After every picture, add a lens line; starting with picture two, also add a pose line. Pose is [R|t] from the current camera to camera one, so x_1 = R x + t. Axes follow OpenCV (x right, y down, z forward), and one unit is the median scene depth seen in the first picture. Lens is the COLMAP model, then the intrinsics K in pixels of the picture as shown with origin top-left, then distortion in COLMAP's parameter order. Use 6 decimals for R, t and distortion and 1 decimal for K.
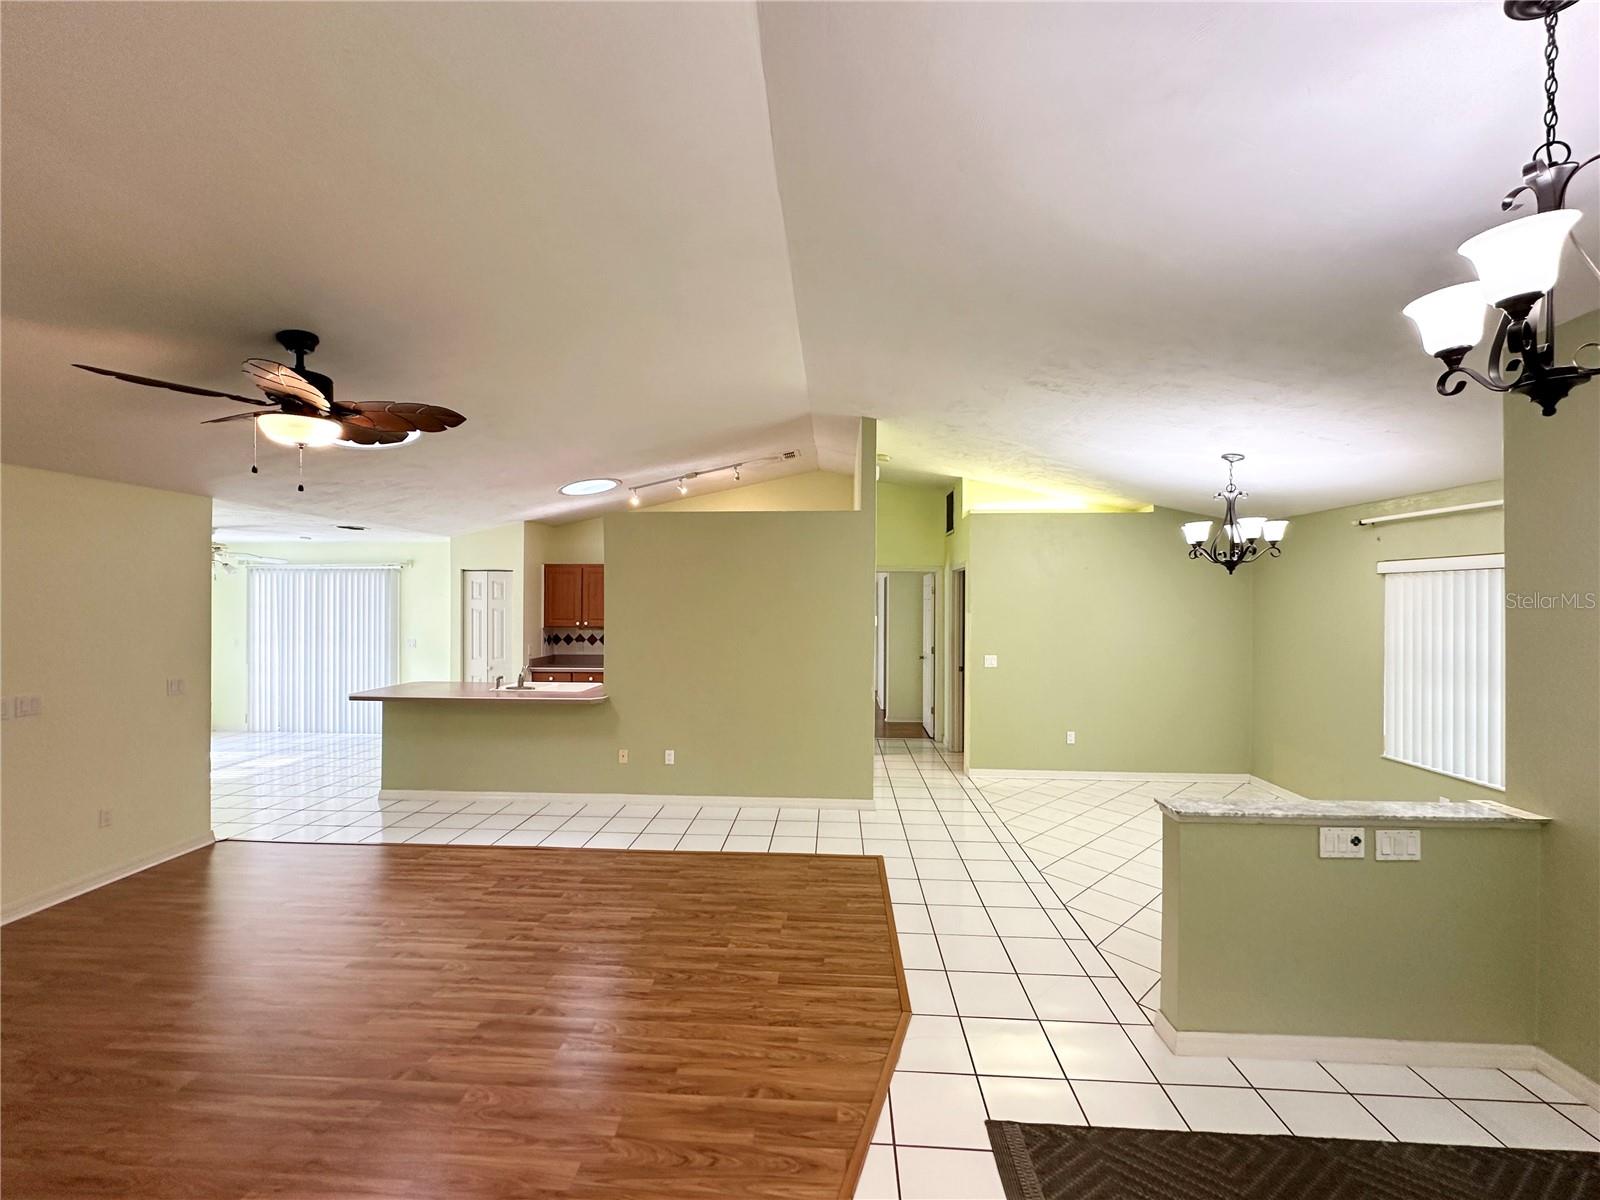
lens RADIAL K [[638.0, 0, 798.5], [0, 638.0, 599.8], [0, 0, 1]] dist [-0.001282, 0.000213]
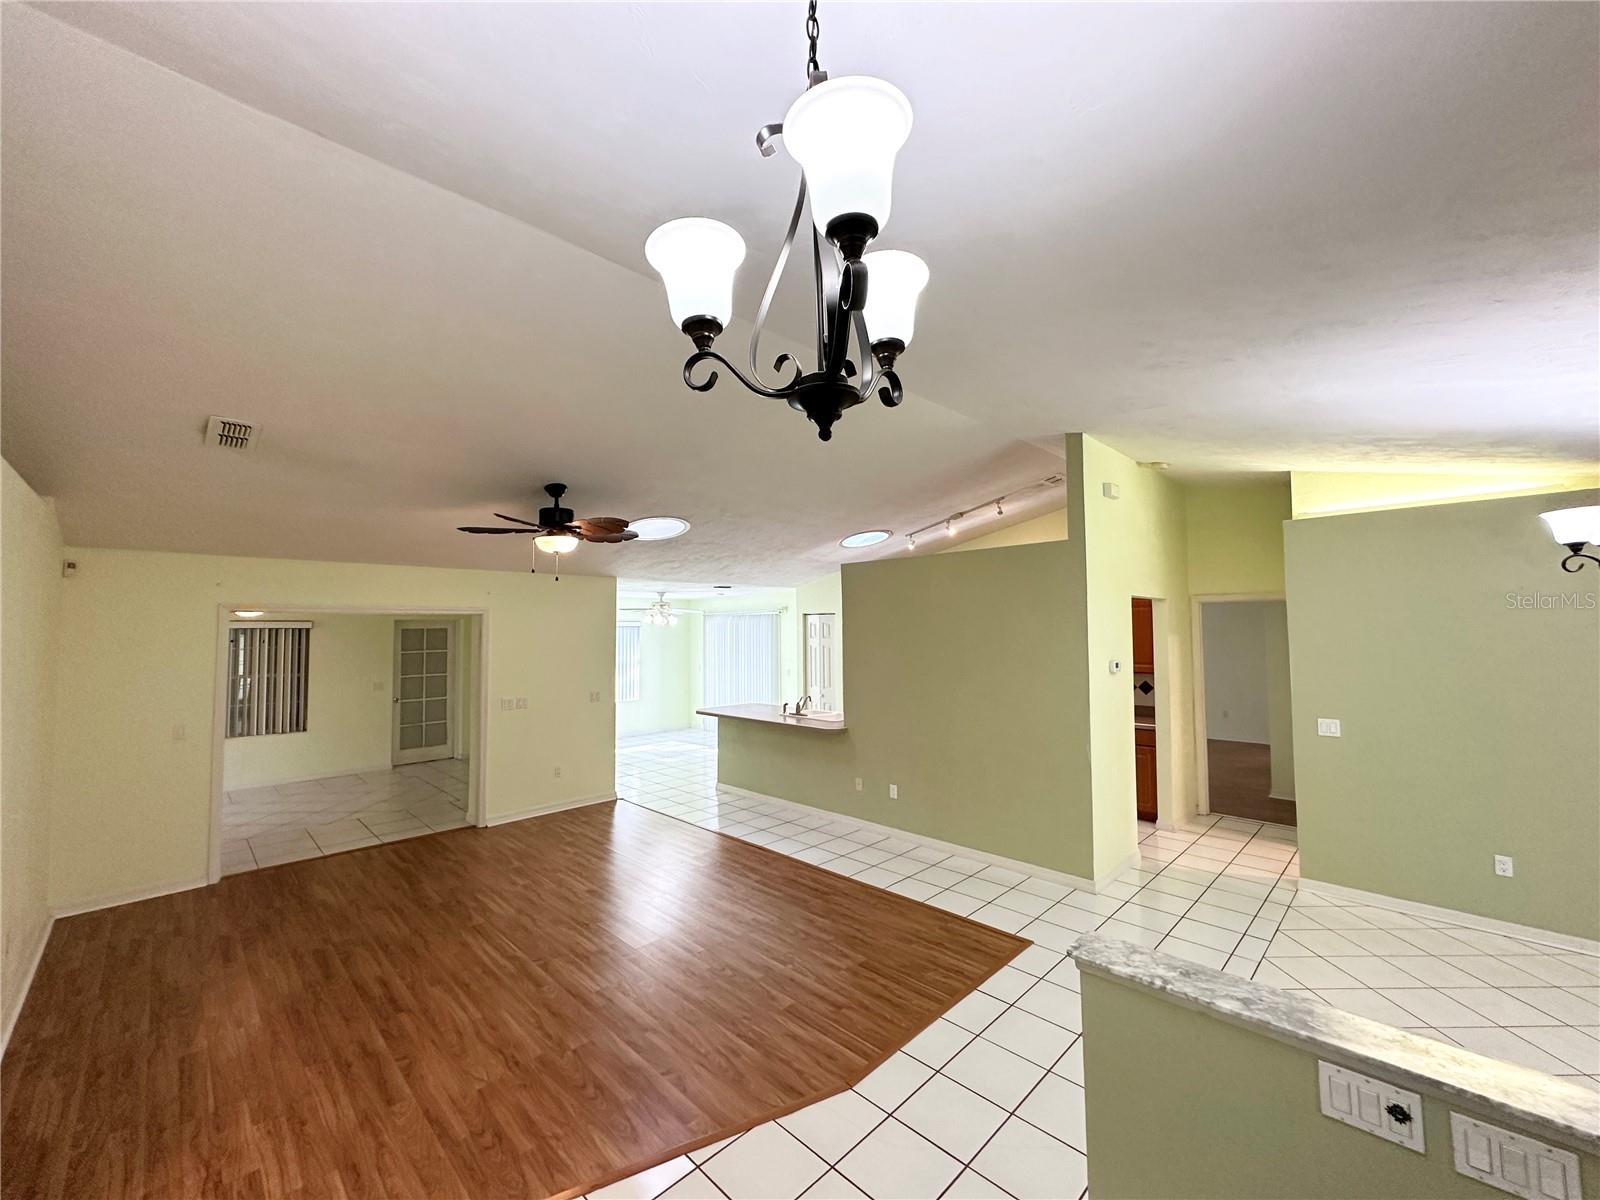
lens RADIAL K [[635.0, 0, 800.0], [0, 635.0, 600.6], [0, 0, 1]] dist [-0.001822, 0.000315]
pose [[0.747301, -0.041700, -0.663176, 0.542325], [0.011852, 0.998707, -0.049442, -0.024340], [0.664380, 0.029088, 0.746828, 0.150454]]
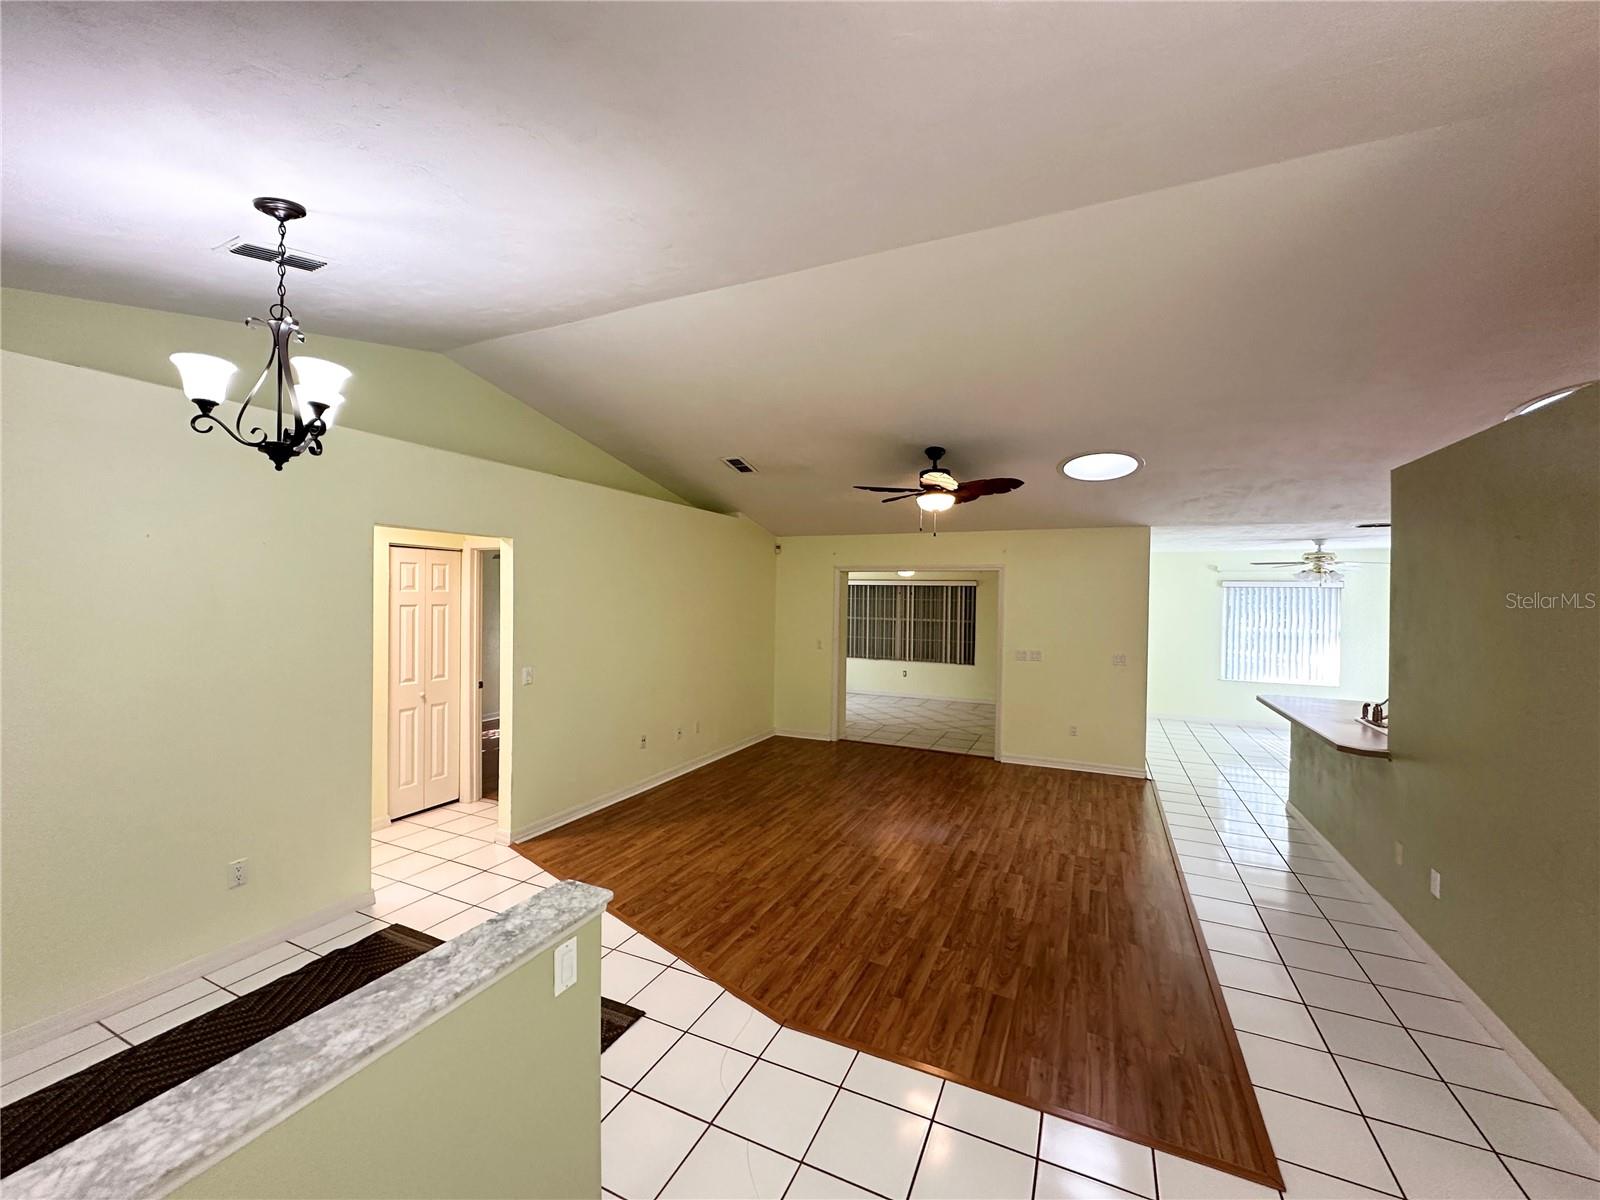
lens RADIAL K [[635.0, 0, 800.0], [0, 635.0, 600.6], [0, 0, 1]] dist [-0.001822, 0.000315]
pose [[-0.367634, -0.001727, -0.929969, 0.731544], [-0.016235, 0.999858, 0.004561, 0.004395], [0.929829, 0.016775, -0.367610, 0.945989]]
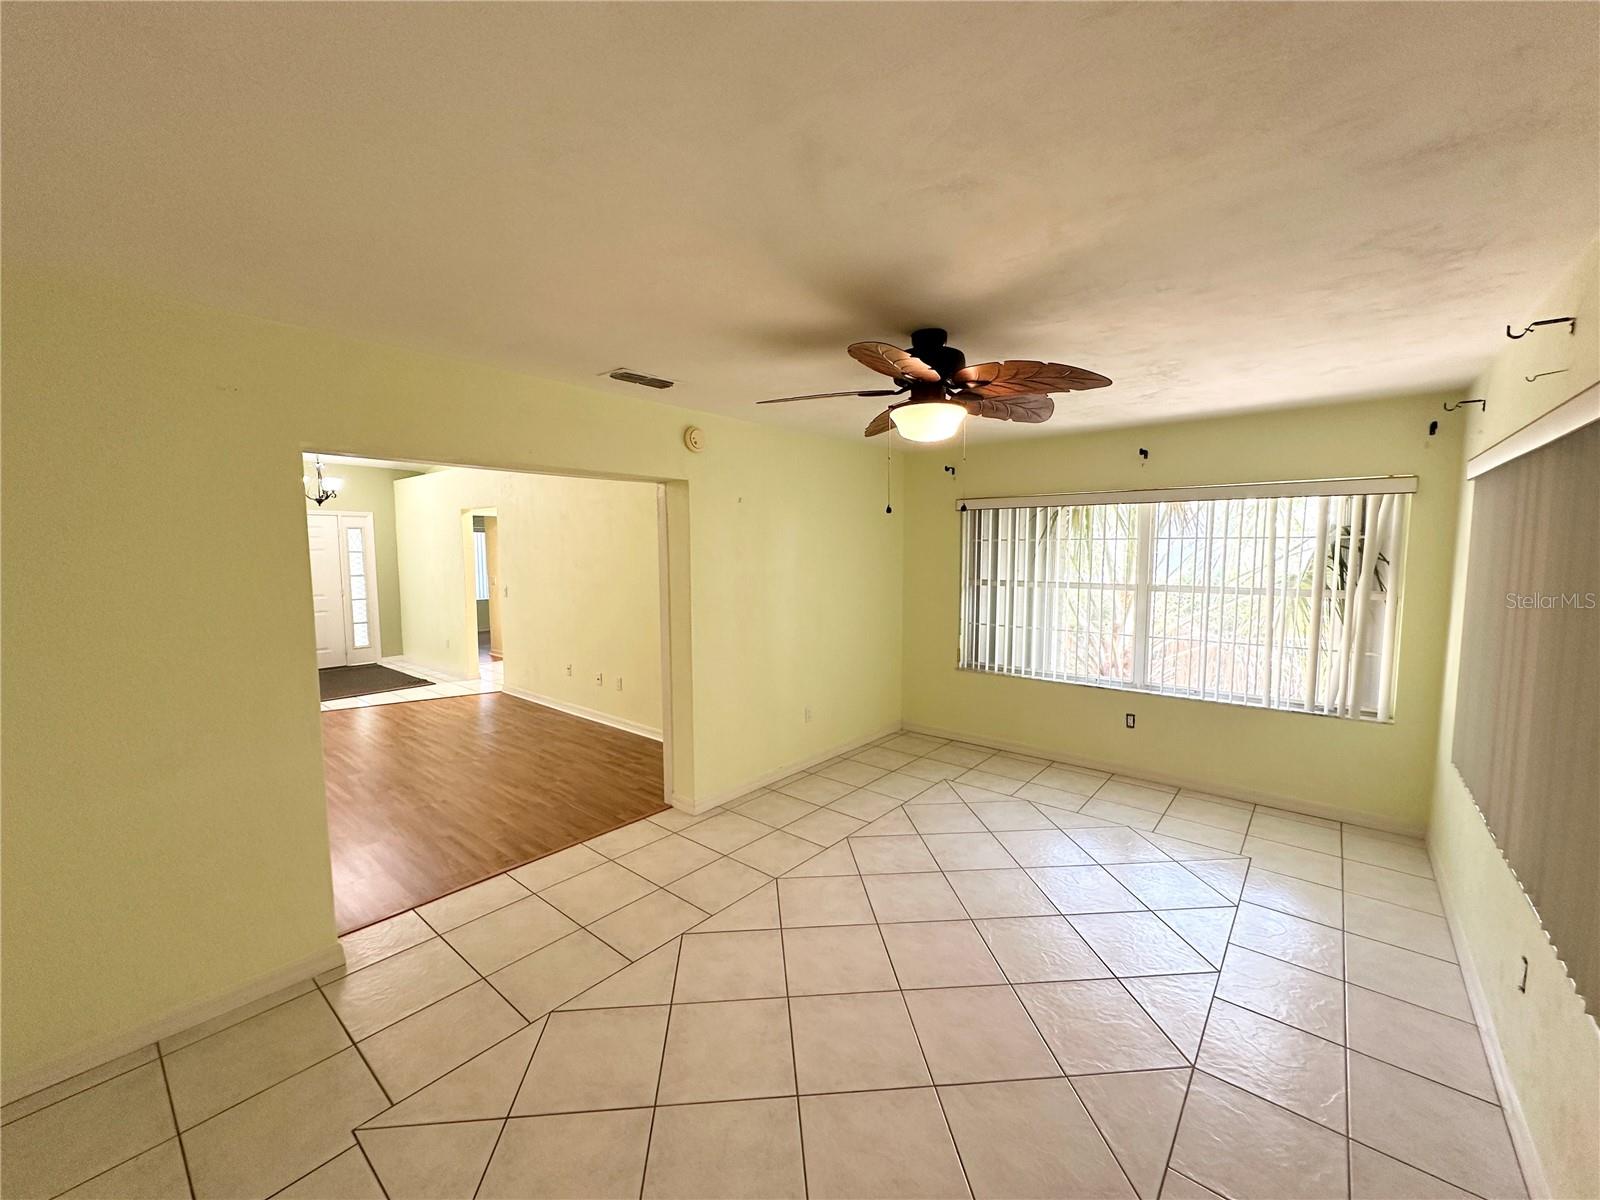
lens RADIAL K [[635.0, 0, 800.0], [0, 635.0, 600.6], [0, 0, 1]] dist [-0.001822, 0.000315]
pose [[-0.802983, -0.052216, 0.593710, -1.934052], [-0.000517, 0.996215, 0.086917, 0.018563], [-0.596001, 0.069486, -0.799971, 1.025702]]
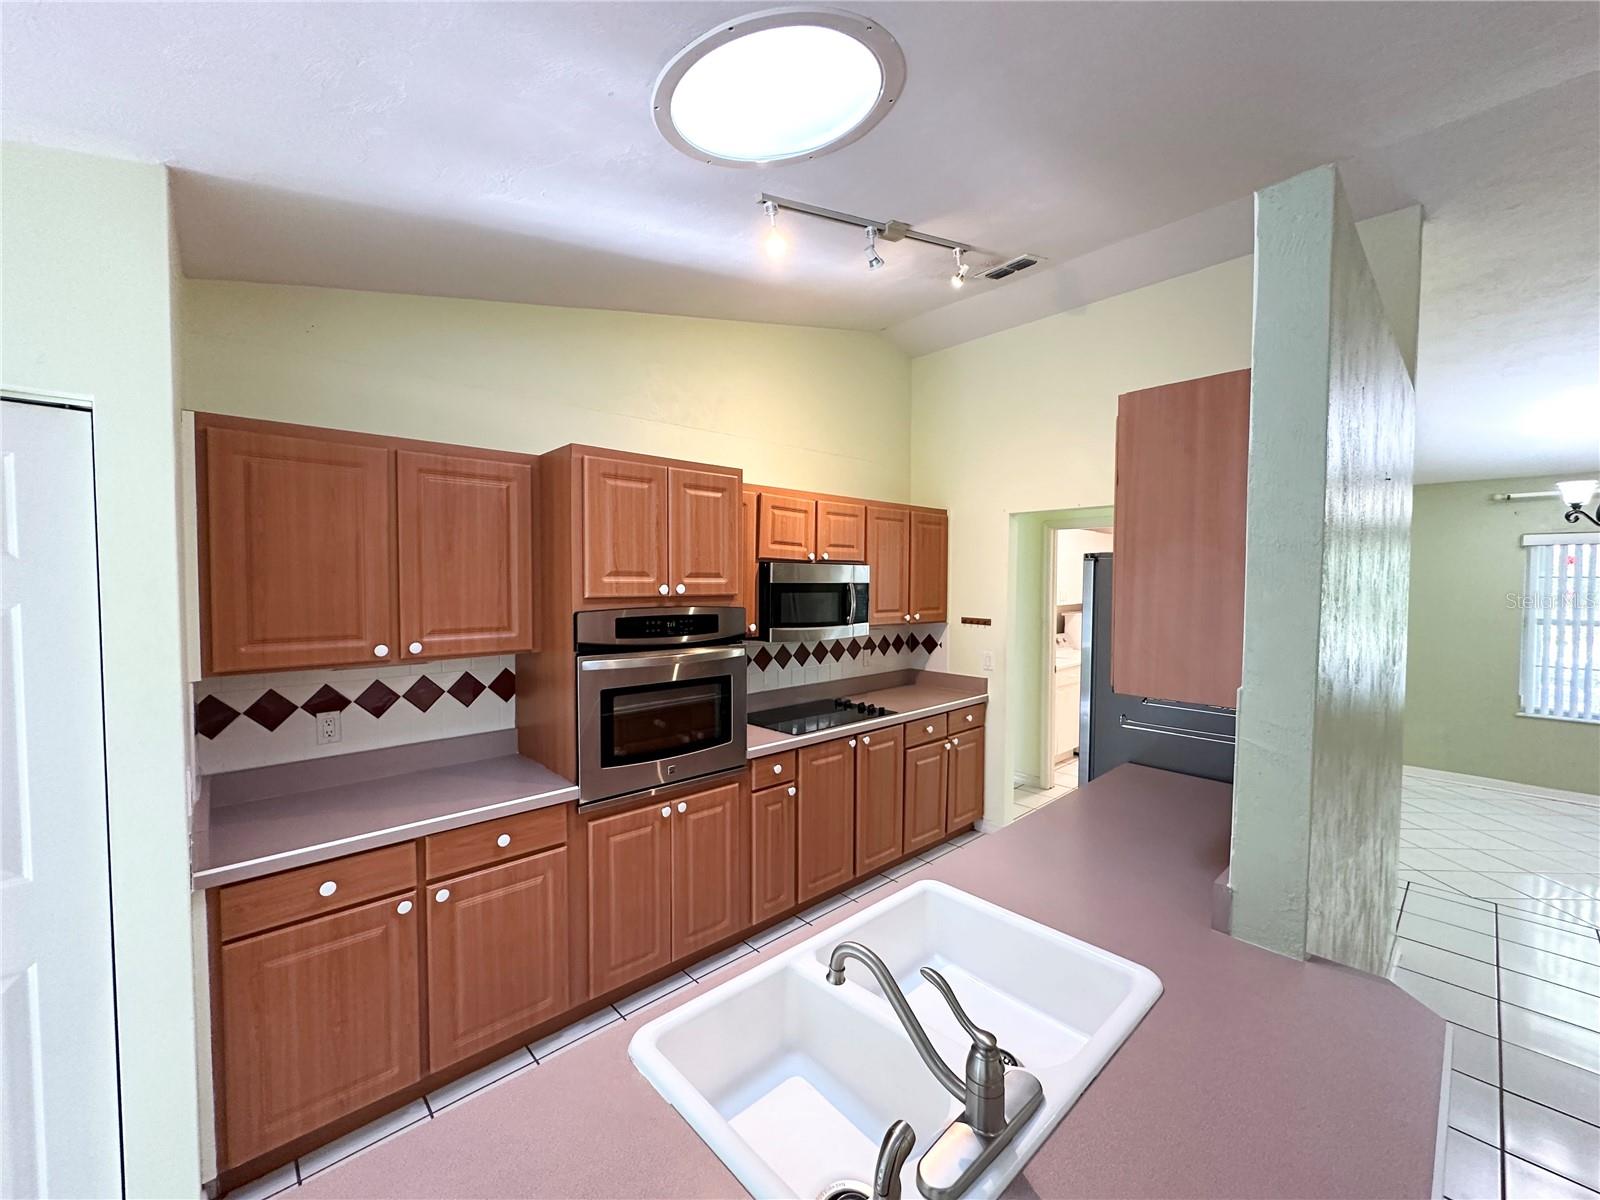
lens RADIAL K [[635.0, 0, 800.0], [0, 635.0, 600.6], [0, 0, 1]] dist [-0.001822, 0.000315]
pose [[0.692038, -0.028161, 0.721312, -0.837737], [0.000649, 0.999263, 0.038391, 0.010655], [-0.721861, -0.026100, 0.691546, 1.367022]]
